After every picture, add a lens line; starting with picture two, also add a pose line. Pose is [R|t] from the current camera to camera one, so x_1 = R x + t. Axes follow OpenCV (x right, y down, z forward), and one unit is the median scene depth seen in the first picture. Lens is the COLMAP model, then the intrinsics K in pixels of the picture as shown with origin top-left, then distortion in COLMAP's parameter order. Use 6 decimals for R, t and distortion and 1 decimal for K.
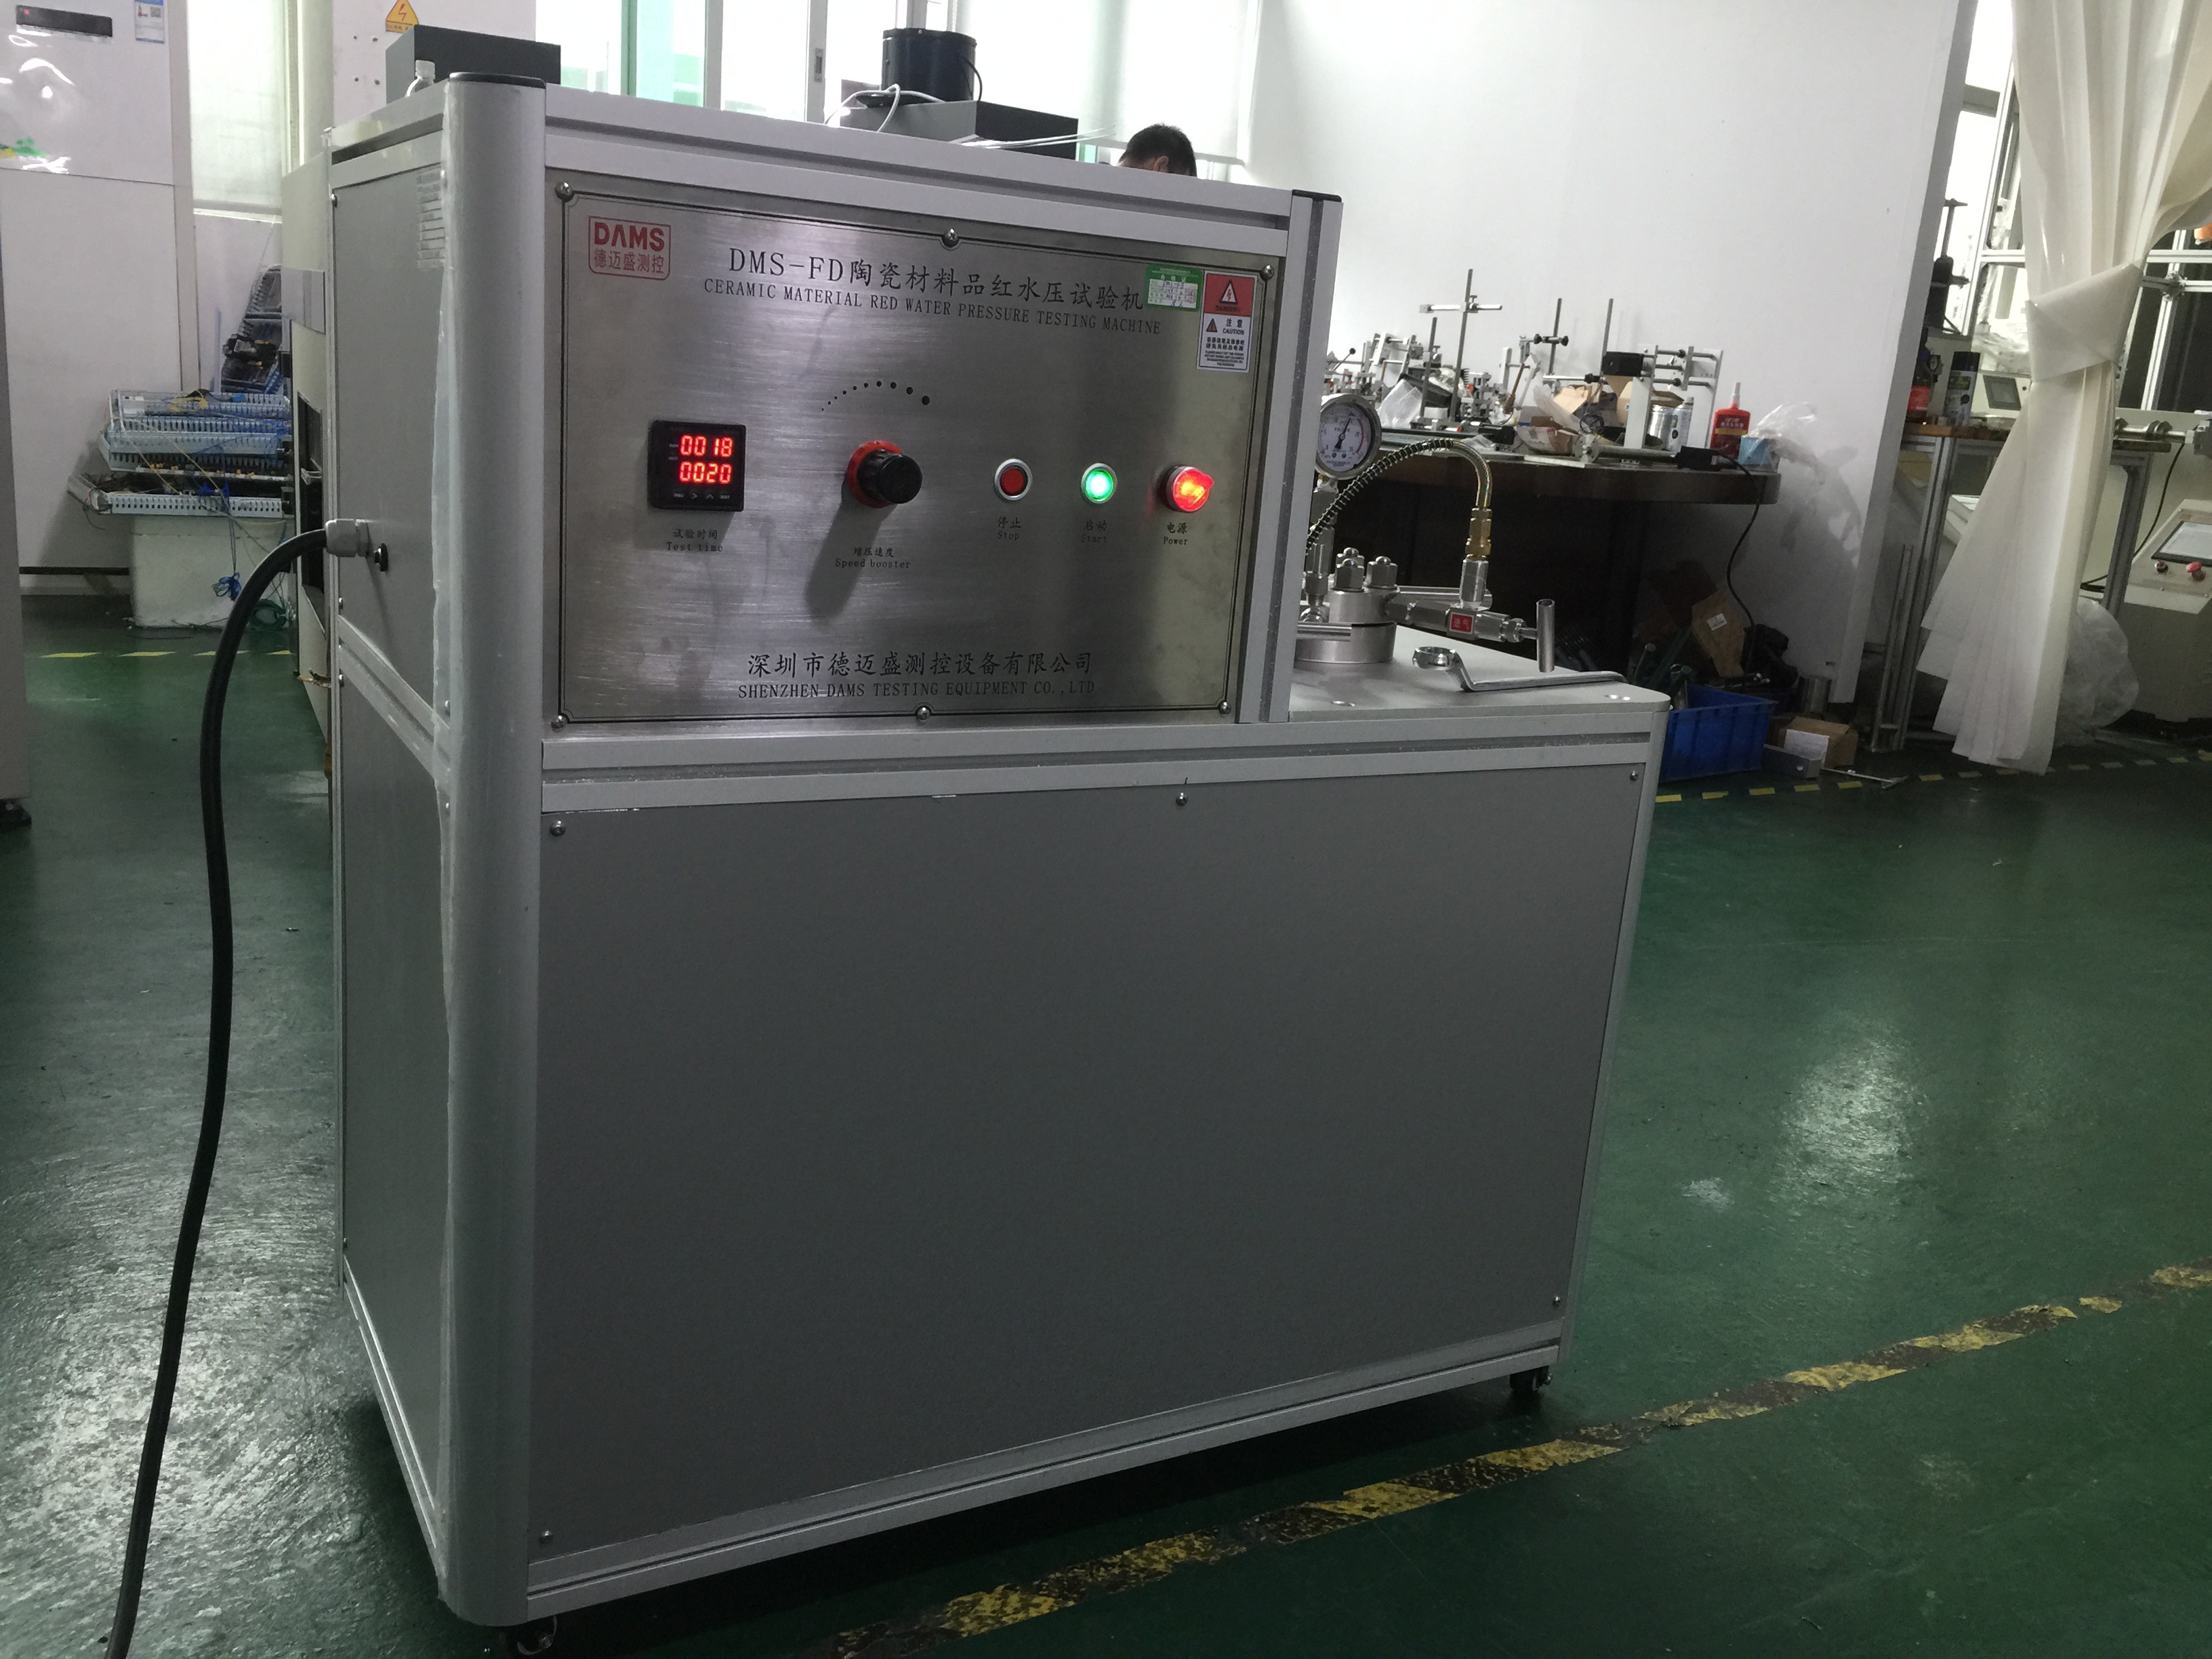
lens RADIAL K [[1920.7, 0, 1109.7], [0, 1920.7, 820.6], [0, 0, 1]] dist [0.081096, -0.116151]
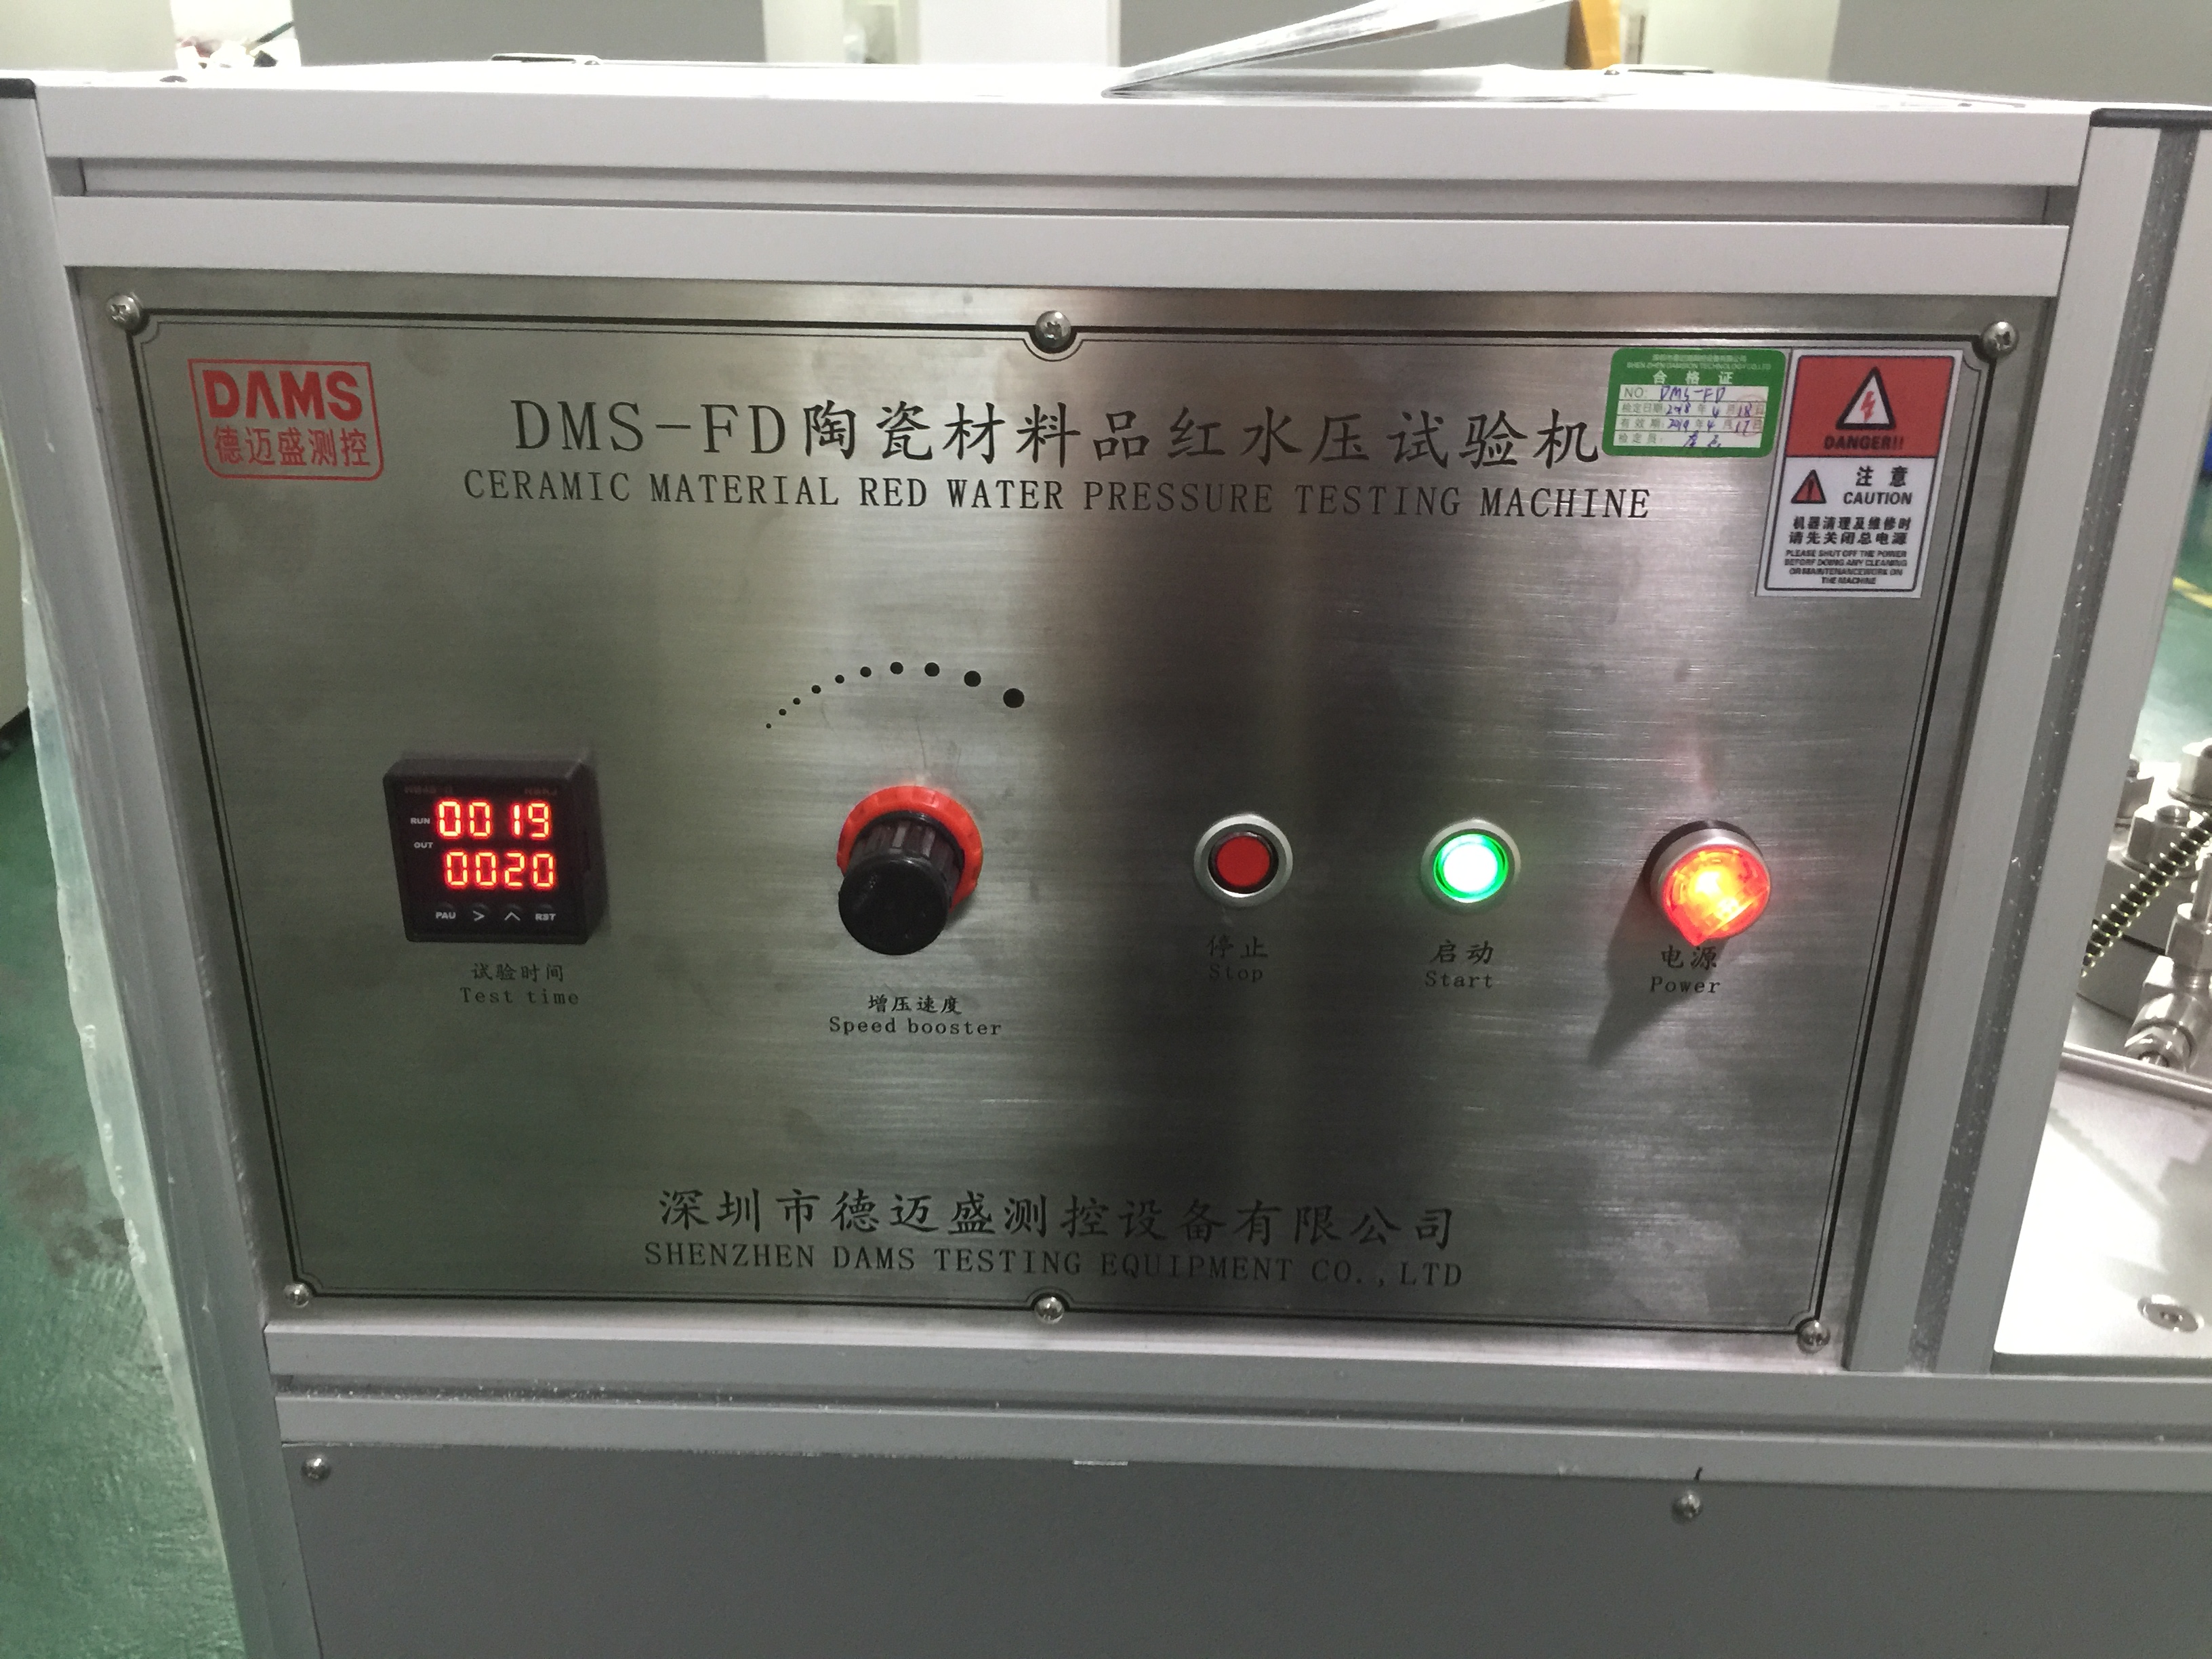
lens RADIAL K [[1920.7, 0, 1090.8], [0, 1920.7, 828.9], [0, 0, 1]] dist [0.081096, -0.116151]
pose [[0.855262, 0.128764, -0.501944, 0.132160], [-0.065067, 0.987654, 0.142498, -0.233591], [0.514095, -0.089213, 0.853081, 0.587539]]
